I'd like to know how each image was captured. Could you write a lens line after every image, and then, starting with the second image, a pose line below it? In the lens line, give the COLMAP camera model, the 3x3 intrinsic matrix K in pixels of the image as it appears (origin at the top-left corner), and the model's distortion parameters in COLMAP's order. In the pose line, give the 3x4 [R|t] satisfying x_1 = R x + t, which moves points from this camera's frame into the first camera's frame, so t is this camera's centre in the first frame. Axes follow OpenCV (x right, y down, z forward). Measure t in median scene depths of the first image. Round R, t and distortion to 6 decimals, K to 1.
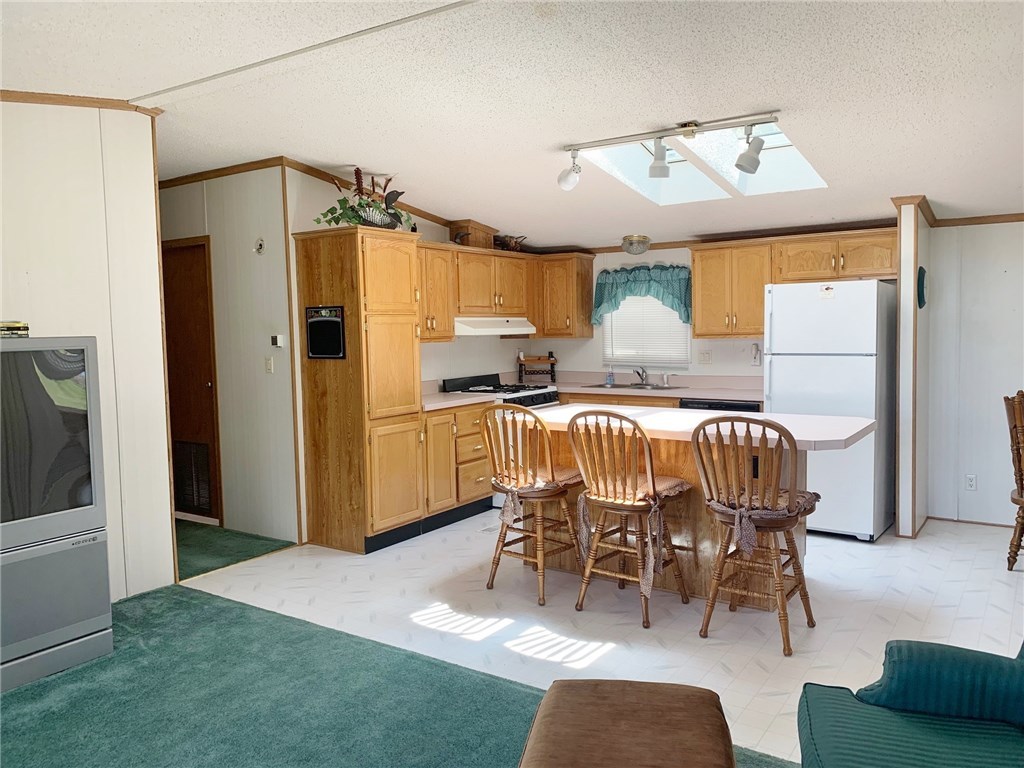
lens RADIAL K [[786.0, 0, 511.3], [0, 786.0, 381.6], [0, 0, 1]] dist [0.032595, -0.021748]
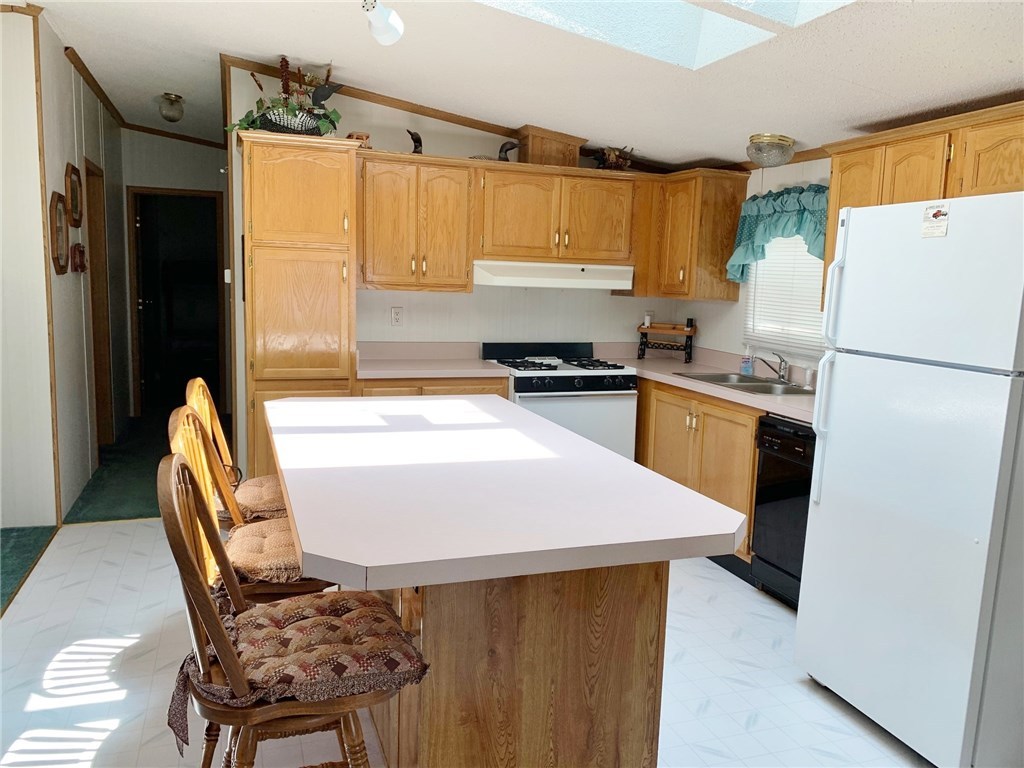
lens RADIAL K [[786.0, 0, 511.2], [0, 786.0, 387.8], [0, 0, 1]] dist [0.032595, -0.021748]
pose [[0.801281, 0.128213, -0.584388, 0.374819], [-0.089133, 0.991449, 0.095306, -0.032768], [0.591611, -0.024278, 0.805858, 0.385691]]
